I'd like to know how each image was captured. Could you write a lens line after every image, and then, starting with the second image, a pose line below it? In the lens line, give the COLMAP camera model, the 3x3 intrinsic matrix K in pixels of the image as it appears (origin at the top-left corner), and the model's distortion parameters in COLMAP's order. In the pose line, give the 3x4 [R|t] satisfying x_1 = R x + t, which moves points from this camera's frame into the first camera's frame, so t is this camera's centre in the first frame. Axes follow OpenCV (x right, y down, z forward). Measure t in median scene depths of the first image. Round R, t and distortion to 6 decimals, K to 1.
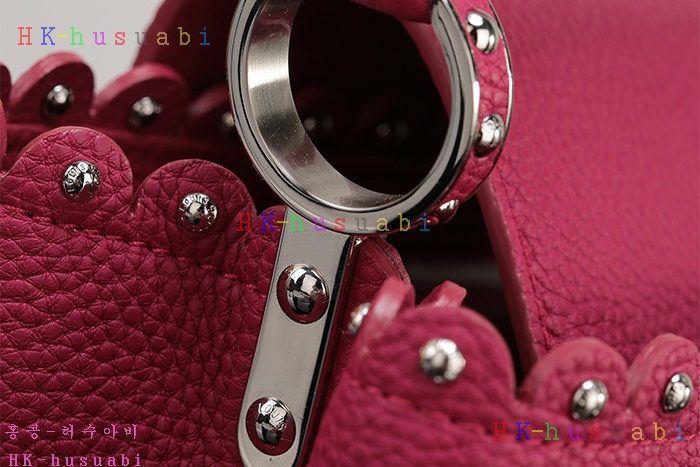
lens RADIAL K [[2018.8, 0, 350.0], [0, 2018.8, 233.5], [0, 0, 1]] dist [-0.018040, 1.211401]
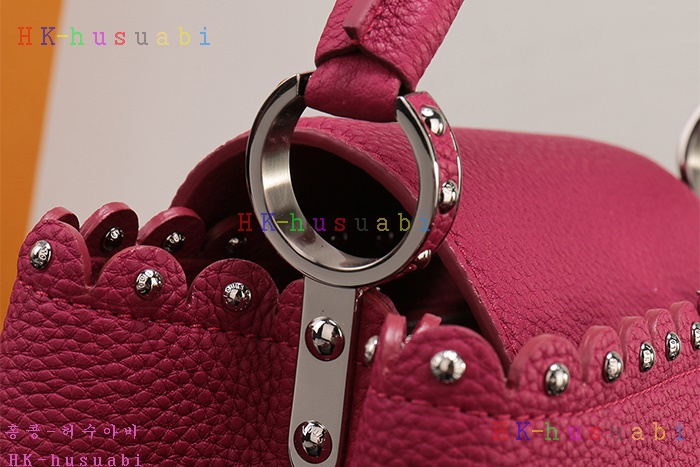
lens RADIAL K [[1187.6, 0, 350.0], [0, 1187.6, 233.5], [0, 0, 1]] dist [0.005611, 0.020425]
pose [[0.987387, -0.149729, 0.051454, -0.036109], [0.153596, 0.984732, -0.081927, 0.027130], [-0.038402, 0.088796, 0.995309, 0.196448]]
